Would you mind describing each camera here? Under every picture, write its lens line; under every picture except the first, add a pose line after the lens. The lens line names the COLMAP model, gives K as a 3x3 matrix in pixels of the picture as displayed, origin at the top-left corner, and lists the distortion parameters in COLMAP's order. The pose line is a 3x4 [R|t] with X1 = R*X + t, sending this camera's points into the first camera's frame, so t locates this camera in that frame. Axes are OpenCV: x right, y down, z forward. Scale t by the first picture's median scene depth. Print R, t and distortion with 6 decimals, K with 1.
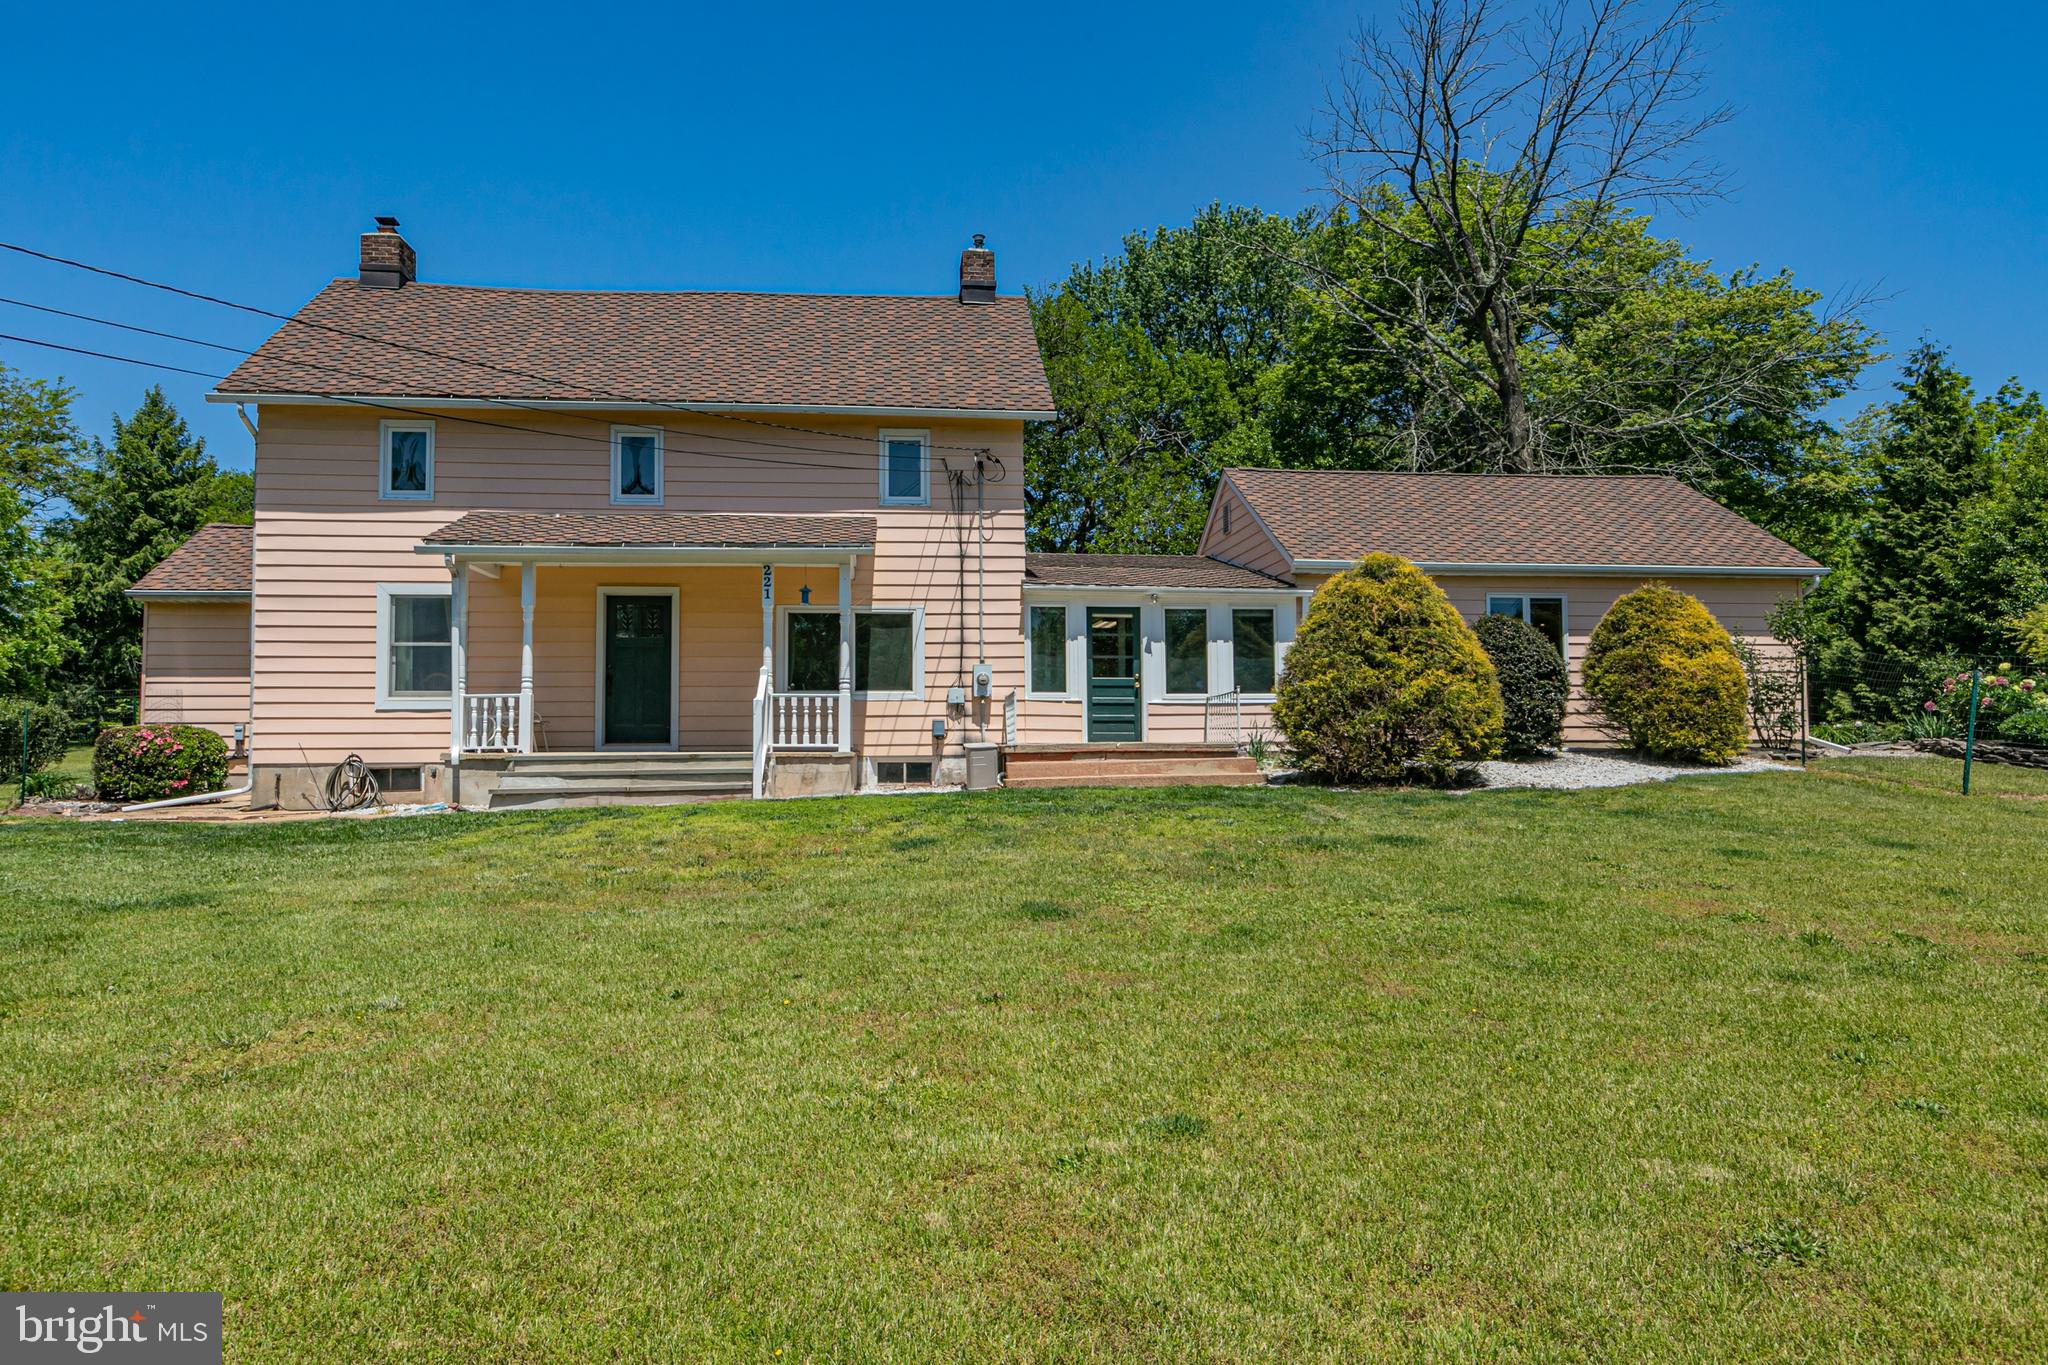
lens RADIAL K [[1285.5, 0, 1027.4], [0, 1285.5, 674.5], [0, 0, 1]] dist [-0.002345, -0.006305]
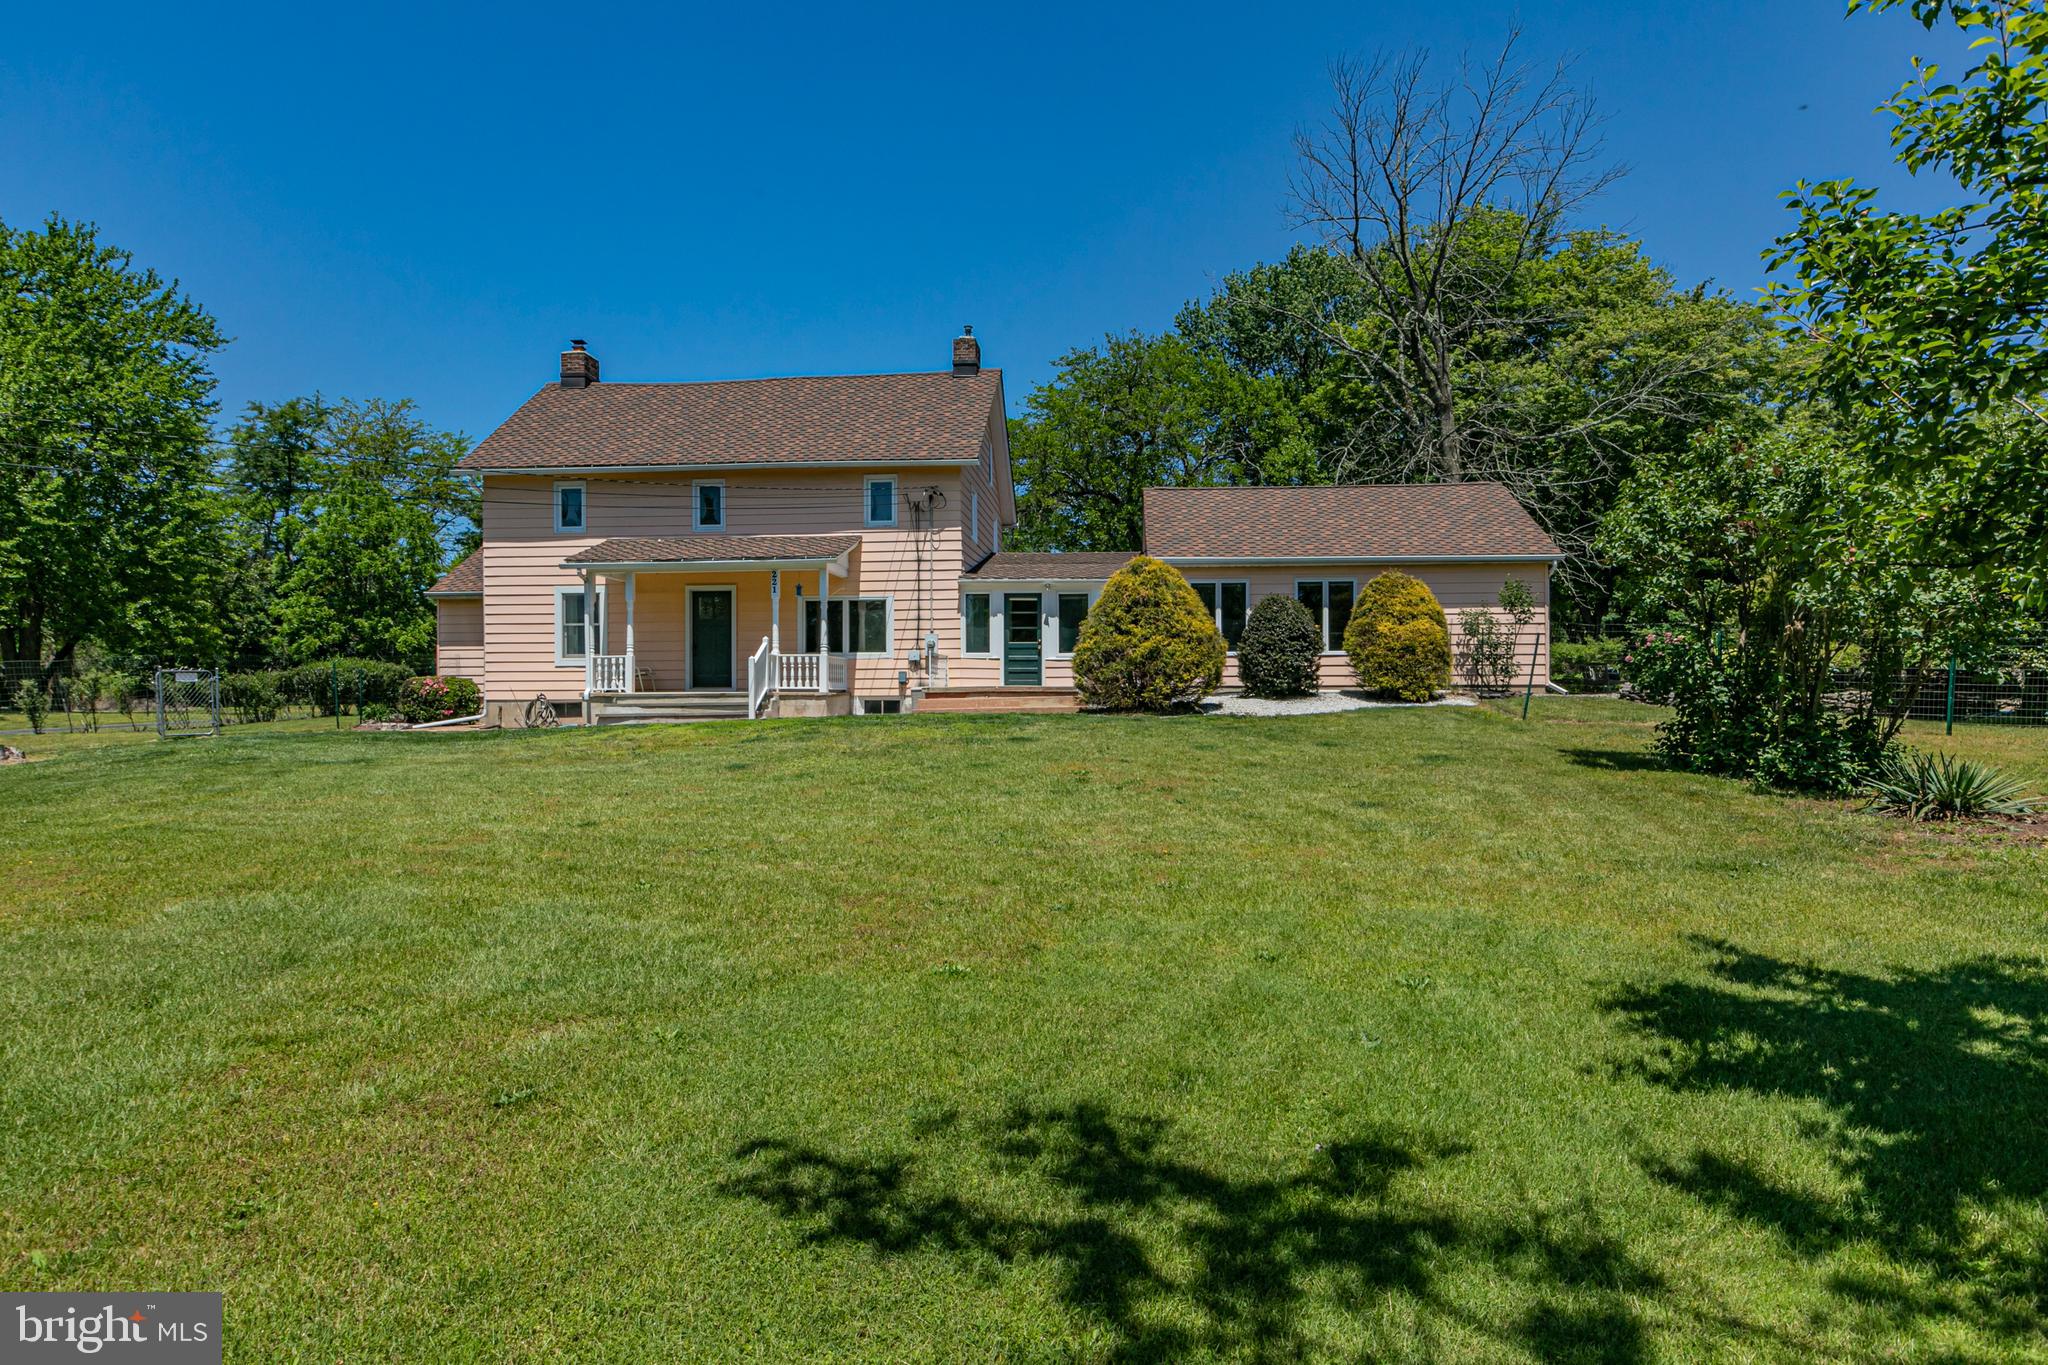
lens RADIAL K [[1086.9, 0, 1052.4], [0, 1086.9, 696.4], [0, 0, 1]] dist [-0.003765, 0.001226]
pose [[0.984169, 0.000886, -0.177231, 0.318021], [0.008464, 0.998612, 0.051993, 0.000209], [0.177031, -0.052670, 0.982795, -0.203750]]
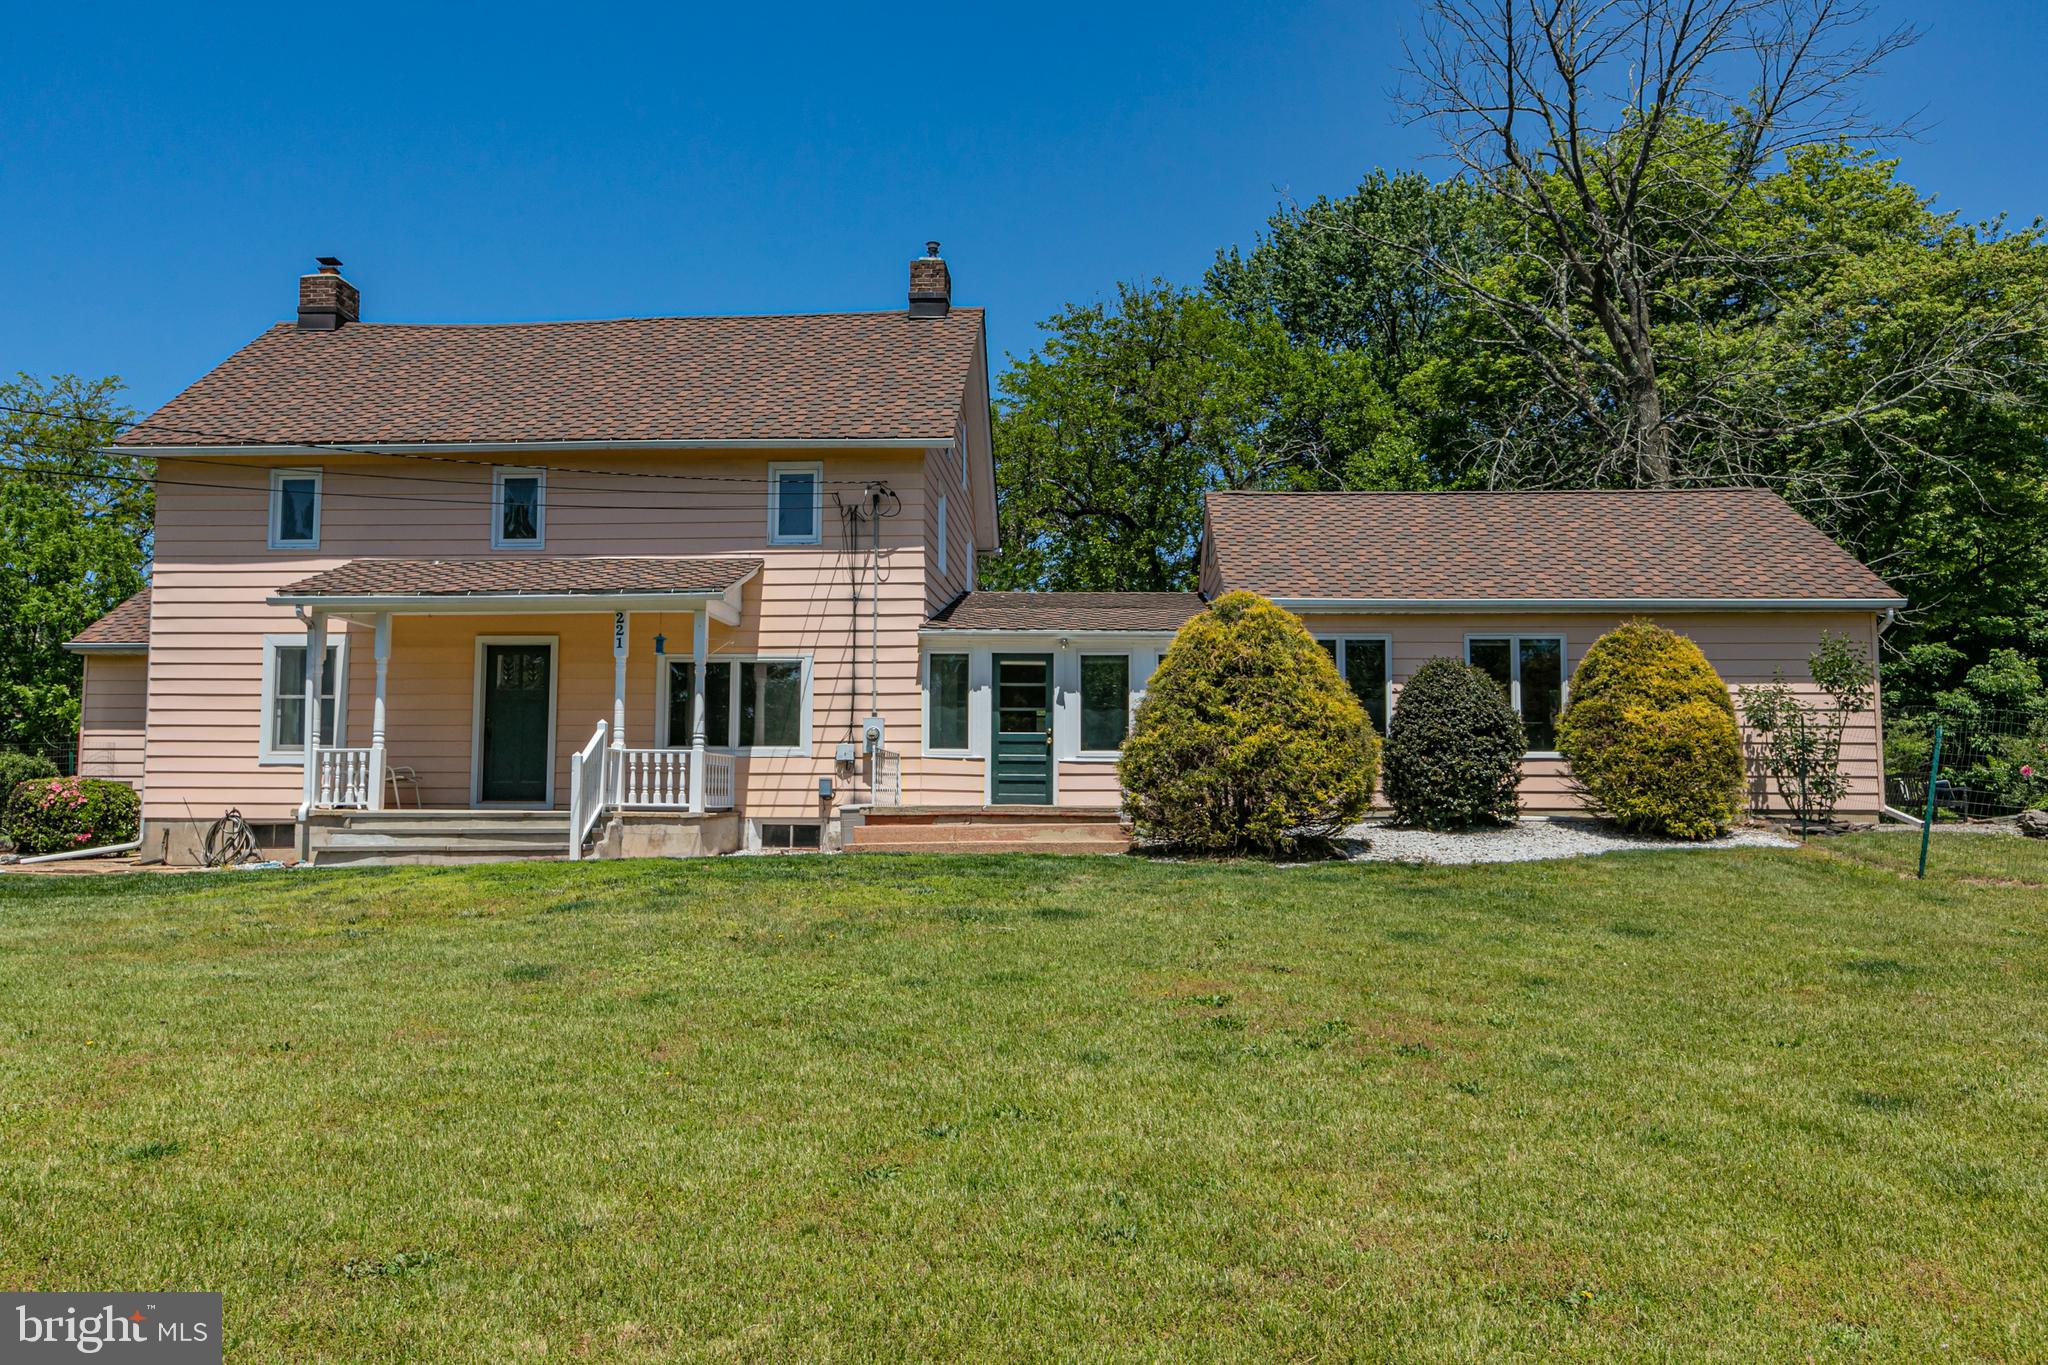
lens RADIAL K [[1498.7, 0, 1022.9], [0, 1498.7, 692.8], [0, 0, 1]] dist [-0.001618, -0.007411]
pose [[0.985718, -0.002657, -0.168385, 0.243367], [-0.001041, 0.999760, -0.021867, -0.002279], [0.168403, 0.021730, 0.985479, -0.026463]]
